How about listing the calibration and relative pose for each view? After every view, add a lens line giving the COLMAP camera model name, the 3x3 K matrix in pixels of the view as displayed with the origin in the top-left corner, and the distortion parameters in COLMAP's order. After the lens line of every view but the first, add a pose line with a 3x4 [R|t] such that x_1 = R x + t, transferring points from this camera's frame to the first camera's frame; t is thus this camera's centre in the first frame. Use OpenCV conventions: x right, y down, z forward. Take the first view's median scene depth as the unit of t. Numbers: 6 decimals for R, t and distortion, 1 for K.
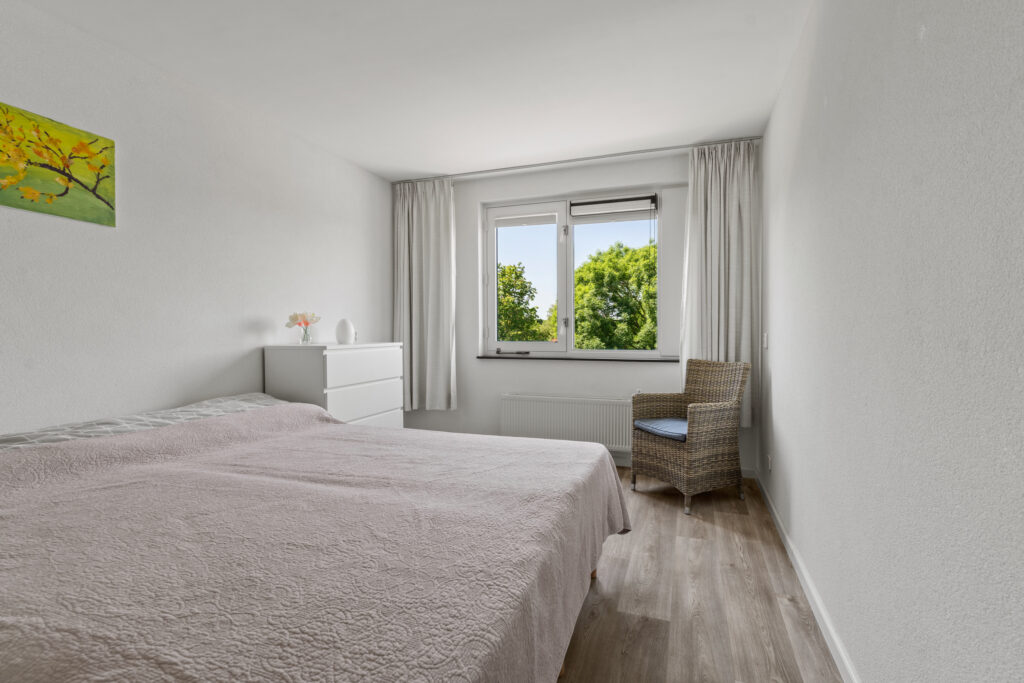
lens RADIAL K [[479.4, 0, 513.6], [0, 479.4, 344.0], [0, 0, 1]] dist [-0.003262, 0.000681]
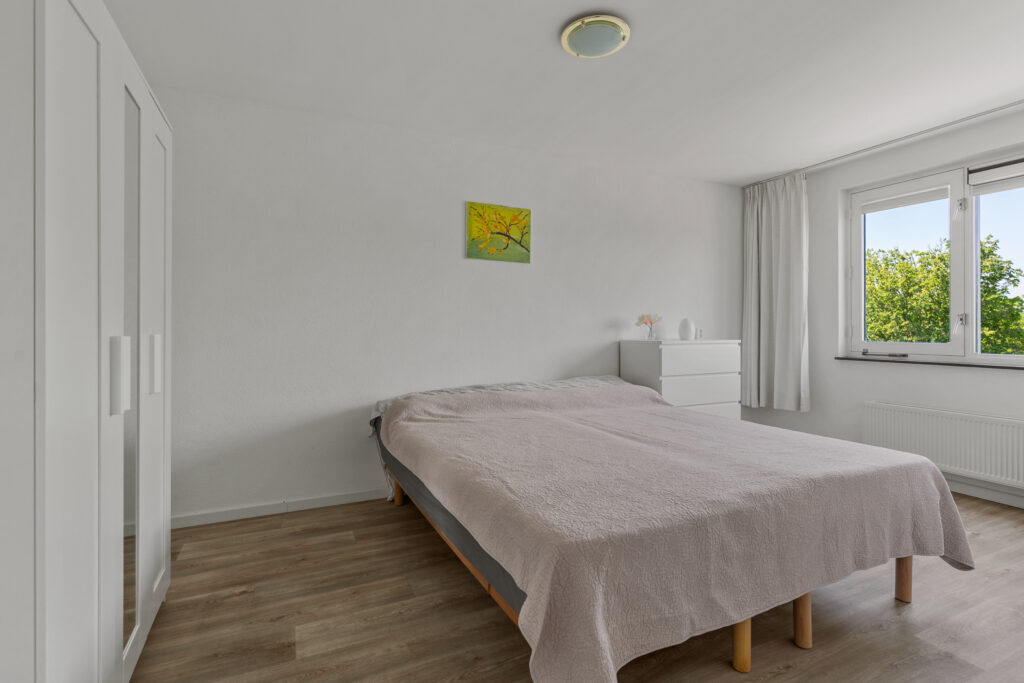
lens RADIAL K [[479.4, 0, 517.2], [0, 479.4, 339.0], [0, 0, 1]] dist [-0.003262, 0.000681]
pose [[0.711486, 0.018139, -0.702466, 0.188076], [-0.022599, 0.999740, 0.002926, 0.003109], [0.702337, 0.013793, 0.711711, -0.117252]]
